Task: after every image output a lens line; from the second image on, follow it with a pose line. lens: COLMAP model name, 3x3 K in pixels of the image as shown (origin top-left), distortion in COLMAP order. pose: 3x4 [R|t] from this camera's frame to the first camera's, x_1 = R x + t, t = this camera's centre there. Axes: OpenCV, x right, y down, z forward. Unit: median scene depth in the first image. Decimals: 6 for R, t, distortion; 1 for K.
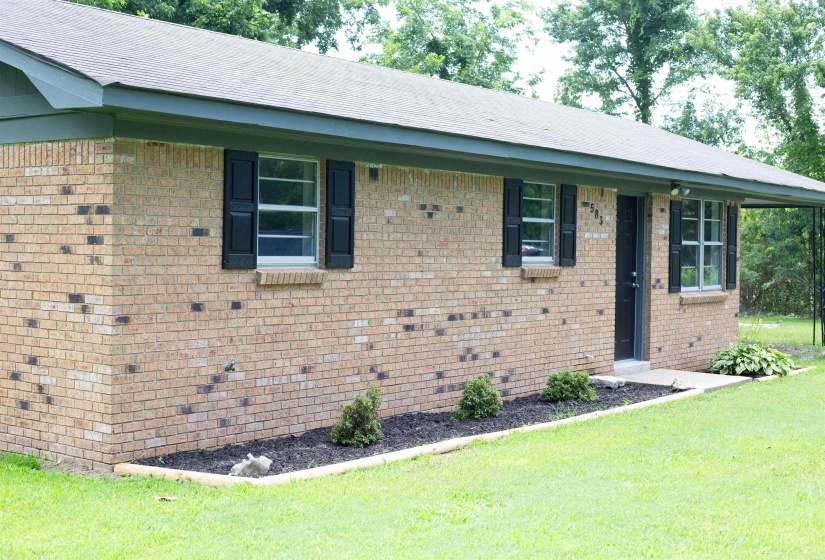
lens RADIAL K [[1182.4, 0, 412.5], [0, 1182.4, 280.0], [0, 0, 1]] dist [-0.096913, -0.007168]
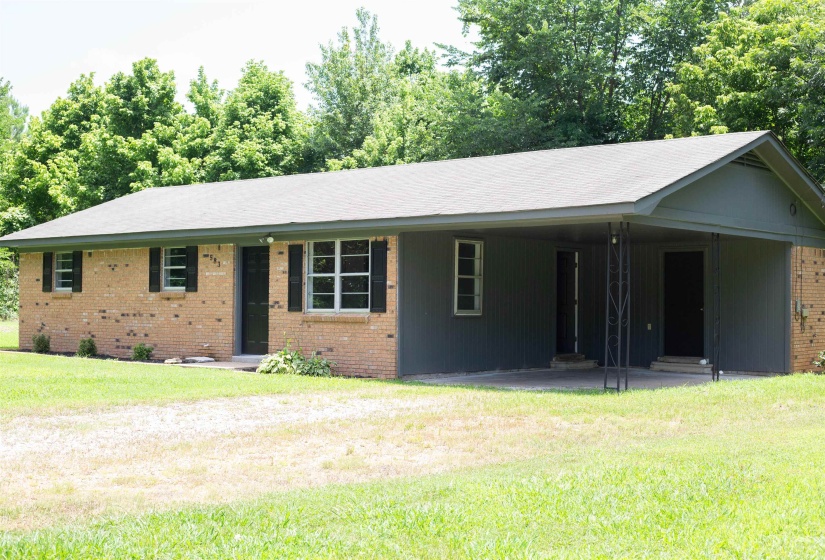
lens RADIAL K [[1182.4, 0, 412.5], [0, 1182.4, 280.0], [0, 0, 1]] dist [-0.096913, -0.007168]
pose [[-0.072527, -0.042319, -0.996468, 2.000602], [-0.041738, 0.998353, -0.039361, 0.028223], [0.996493, 0.038736, -0.074173, 1.562232]]
